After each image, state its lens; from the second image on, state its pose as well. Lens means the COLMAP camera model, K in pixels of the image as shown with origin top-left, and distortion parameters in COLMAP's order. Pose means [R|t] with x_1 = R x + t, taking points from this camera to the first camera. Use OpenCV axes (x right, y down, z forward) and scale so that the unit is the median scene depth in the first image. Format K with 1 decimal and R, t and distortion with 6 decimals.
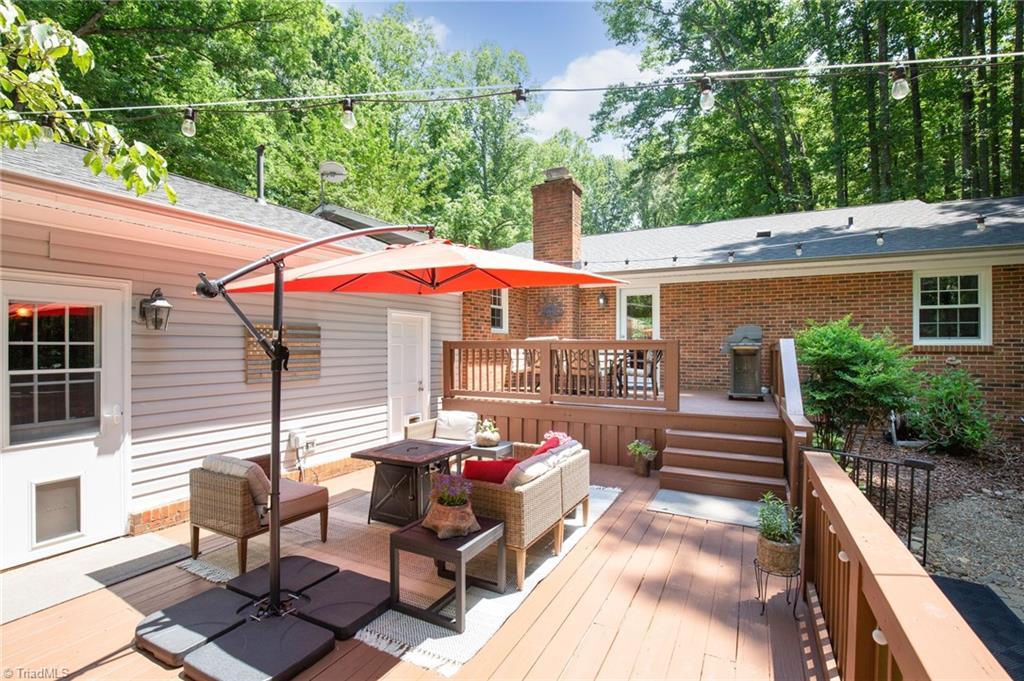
lens RADIAL K [[465.6, 0, 512.0], [0, 465.6, 340.5], [0, 0, 1]] dist [-0.029718, -0.000008]
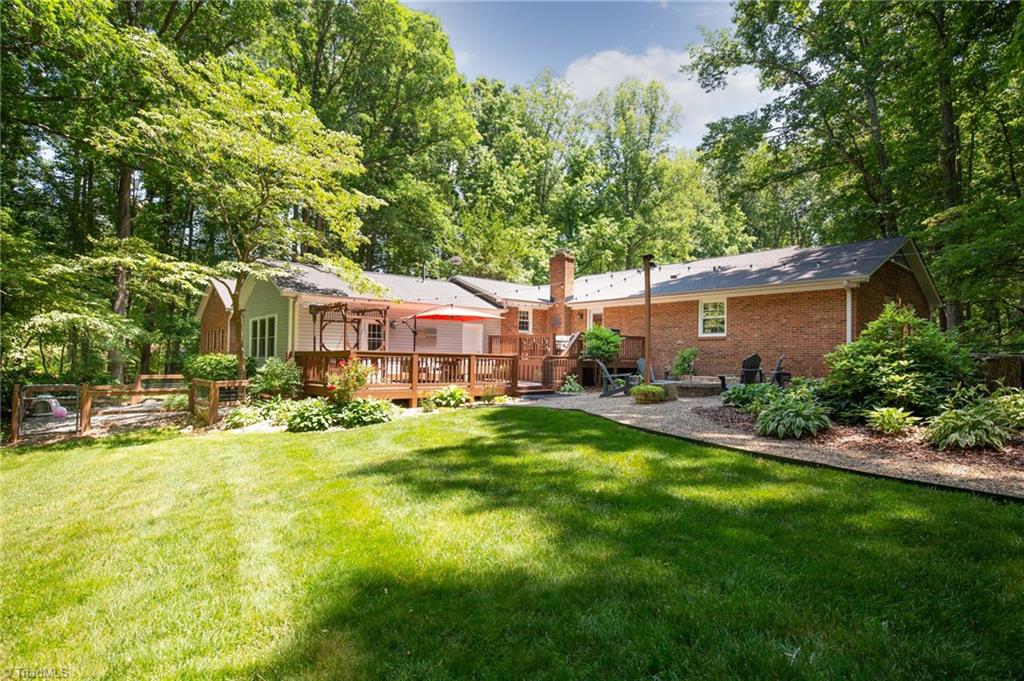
lens RADIAL K [[491.5, 0, 512.0], [0, 491.5, 340.5], [0, 0, 1]] dist [0.000683, 0.000031]
pose [[0.925865, 0.001222, -0.377852, 0.704225], [-0.008663, 0.999801, -0.017995, 0.054383], [0.377755, 0.019934, 0.925691, -0.995925]]
